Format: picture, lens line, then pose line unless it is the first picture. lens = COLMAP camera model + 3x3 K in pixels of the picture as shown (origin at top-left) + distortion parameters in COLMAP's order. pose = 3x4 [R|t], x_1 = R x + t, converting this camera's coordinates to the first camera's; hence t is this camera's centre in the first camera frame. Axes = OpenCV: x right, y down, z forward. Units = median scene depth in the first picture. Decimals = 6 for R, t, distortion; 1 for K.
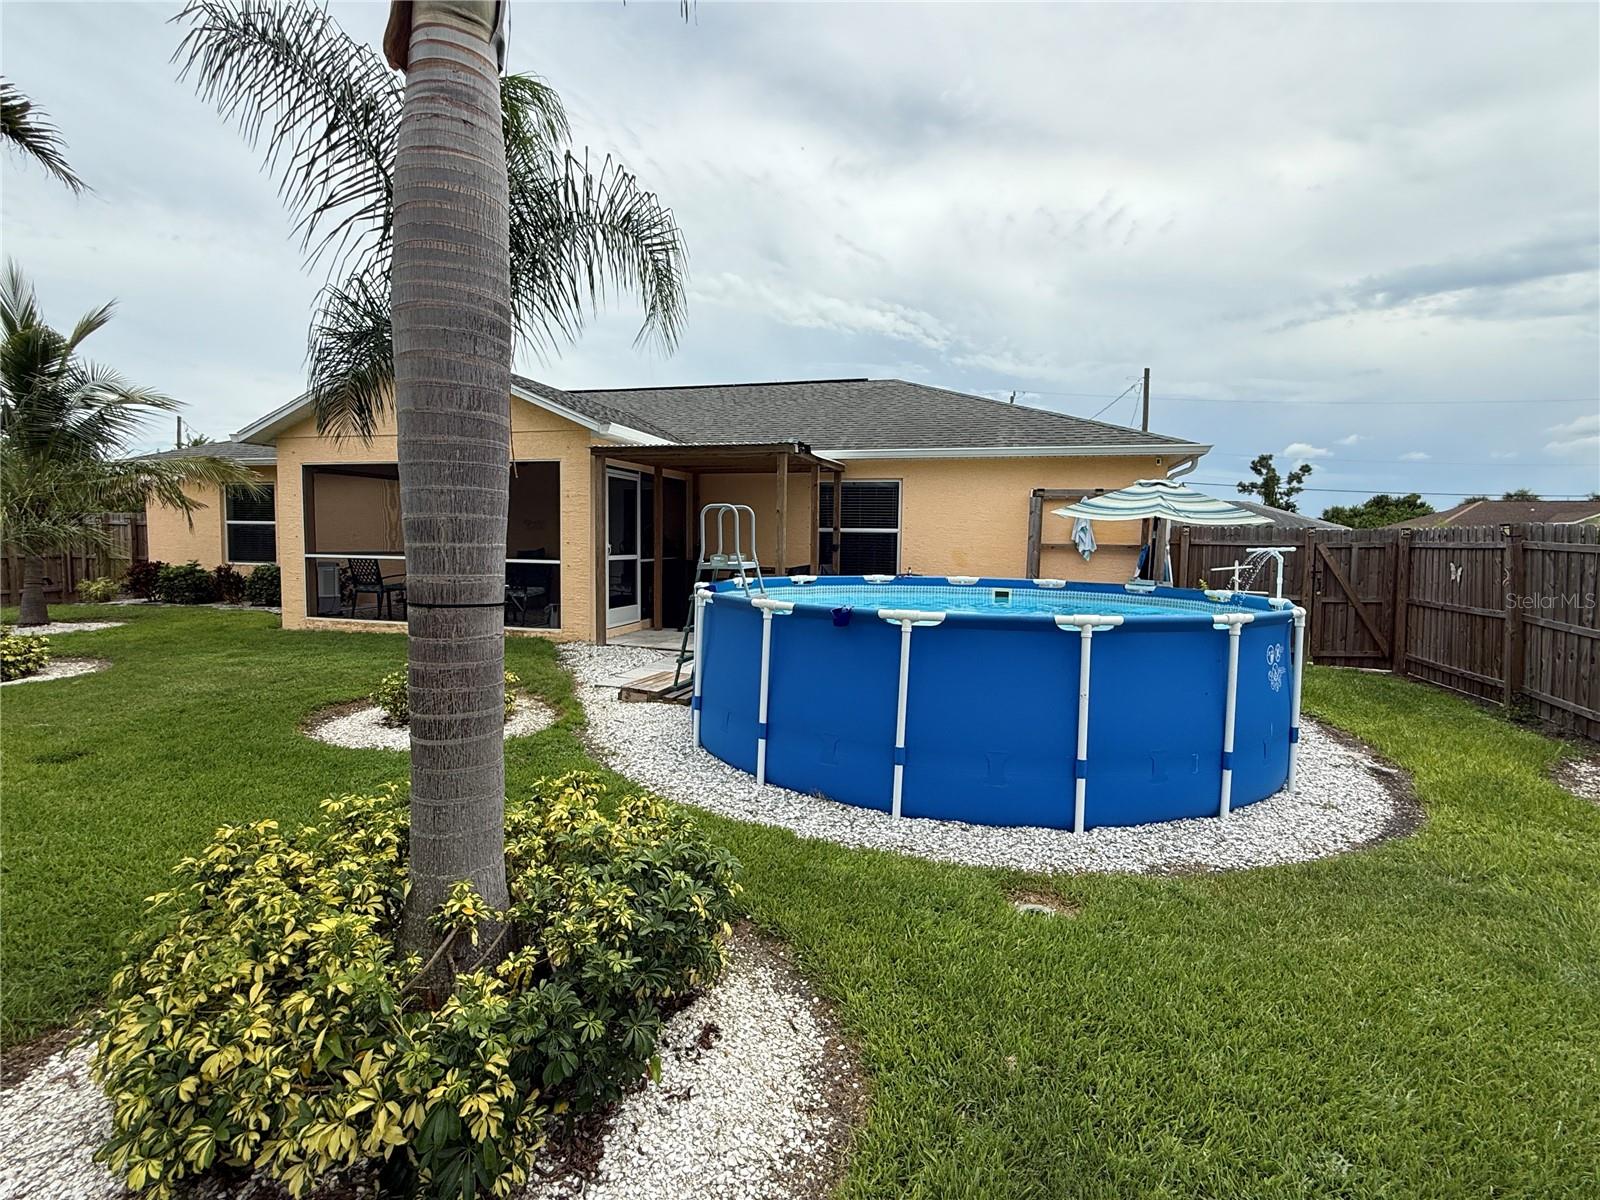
lens RADIAL K [[771.2, 0, 801.1], [0, 771.2, 594.0], [0, 0, 1]] dist [0.000809, -0.000227]
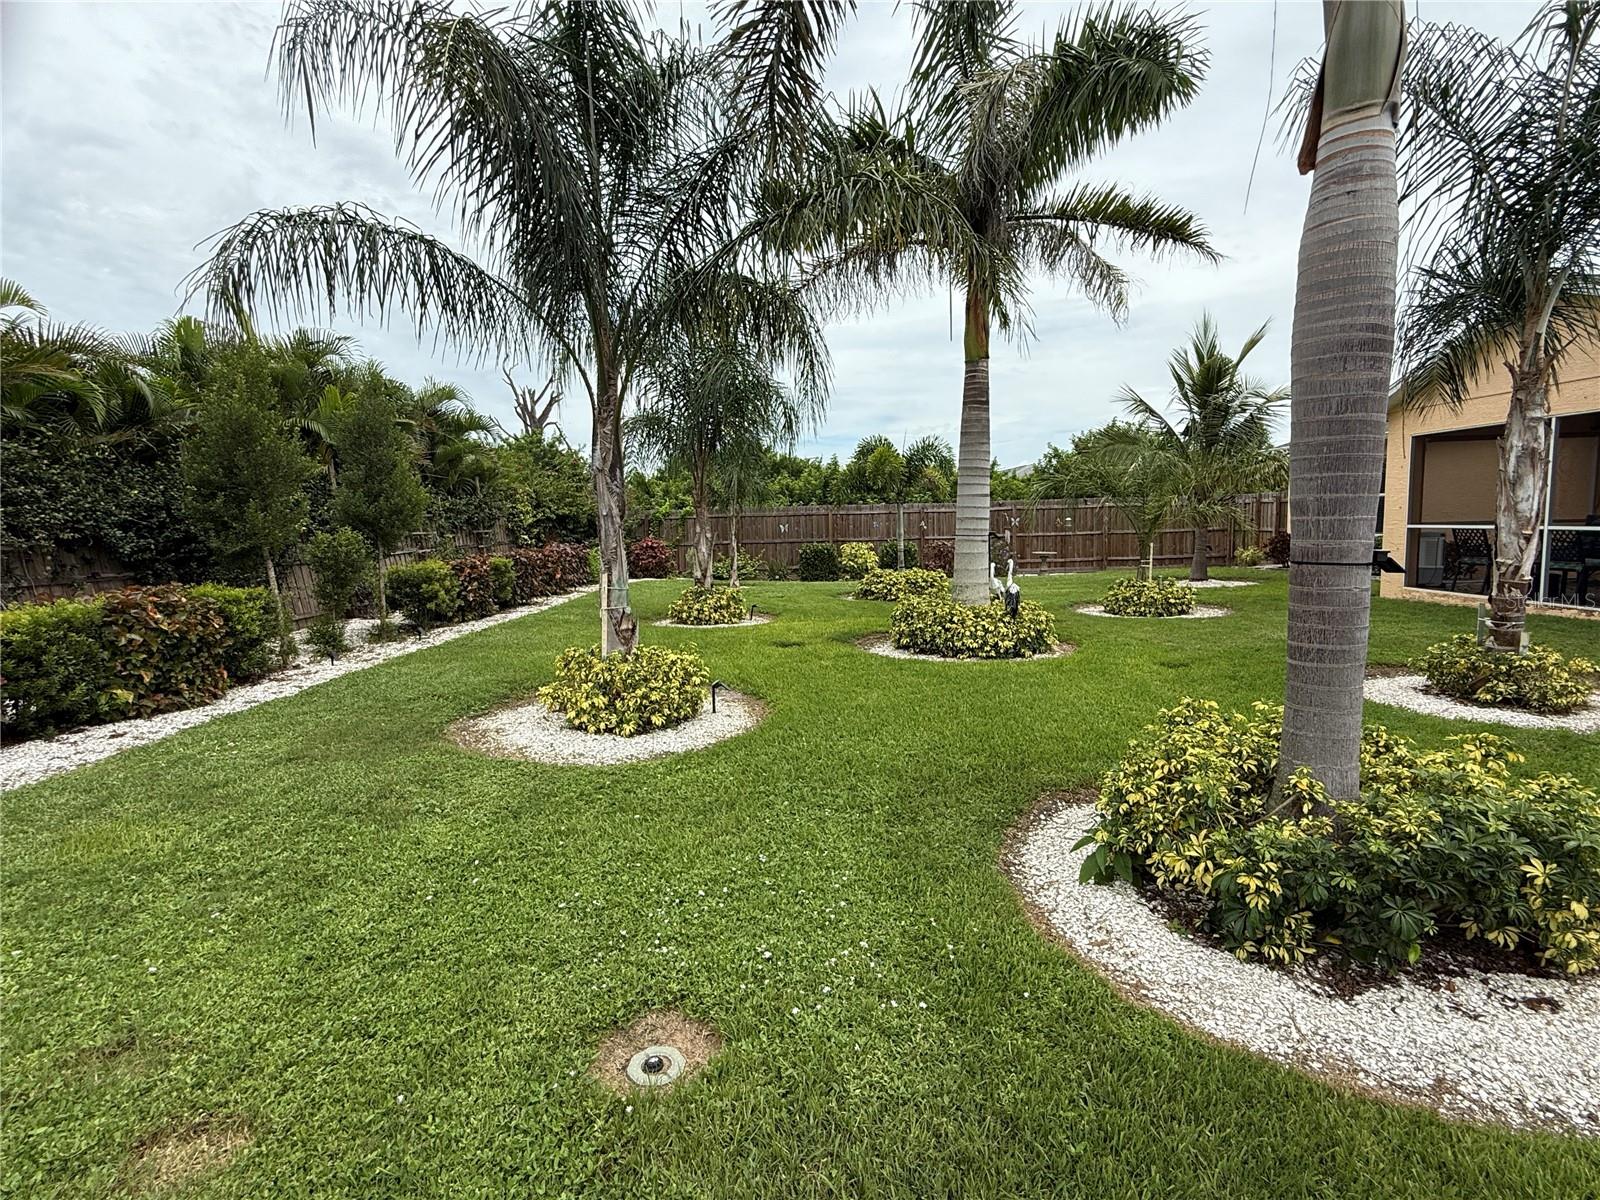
lens RADIAL K [[771.2, 0, 800.0], [0, 771.2, 596.7], [0, 0, 1]] dist [0.000809, -0.000227]
pose [[0.274012, 0.075280, -0.958775, 0.225842], [-0.036820, 0.997022, 0.067760, 0.005711], [0.961021, 0.016735, 0.275968, -0.088720]]
